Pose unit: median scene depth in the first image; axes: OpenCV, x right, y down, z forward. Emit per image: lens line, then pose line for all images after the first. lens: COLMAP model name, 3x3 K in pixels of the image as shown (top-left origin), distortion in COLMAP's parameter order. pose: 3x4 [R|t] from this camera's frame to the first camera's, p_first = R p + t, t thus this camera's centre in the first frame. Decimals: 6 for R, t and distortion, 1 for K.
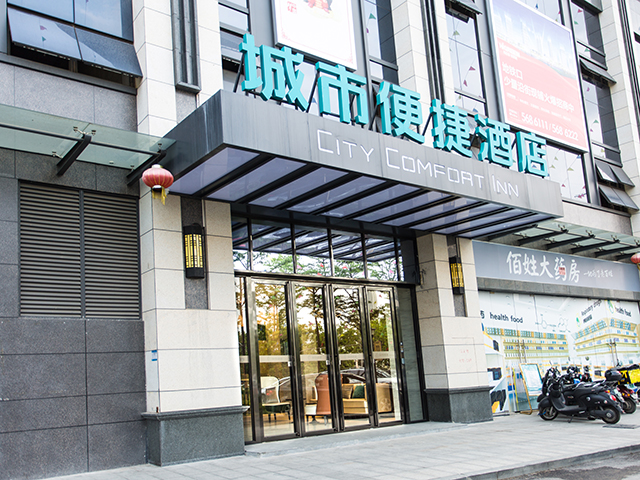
lens RADIAL K [[522.6, 0, 319.7], [0, 522.6, 203.9], [0, 0, 1]] dist [-0.003675, 0.008771]
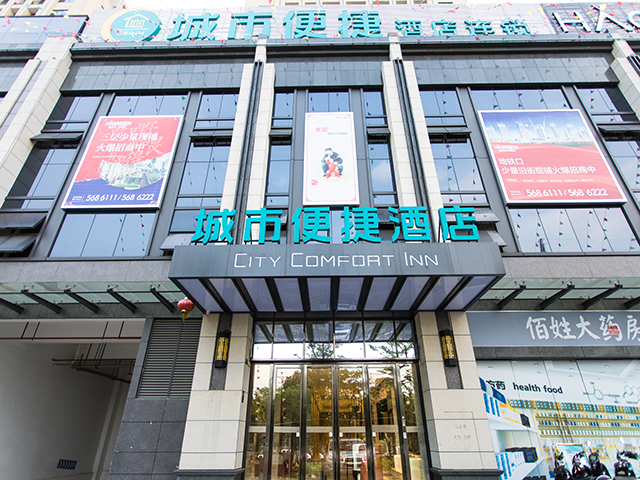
lens RADIAL K [[314.0, 0, 320.0], [0, 314.0, 229.4], [0, 0, 1]] dist [-0.017000, 0.008329]
pose [[0.813139, -0.293520, -0.502644, 0.408116], [0.144671, 0.938363, -0.313920, 0.065863], [0.563804, 0.182543, 0.805483, 0.257298]]
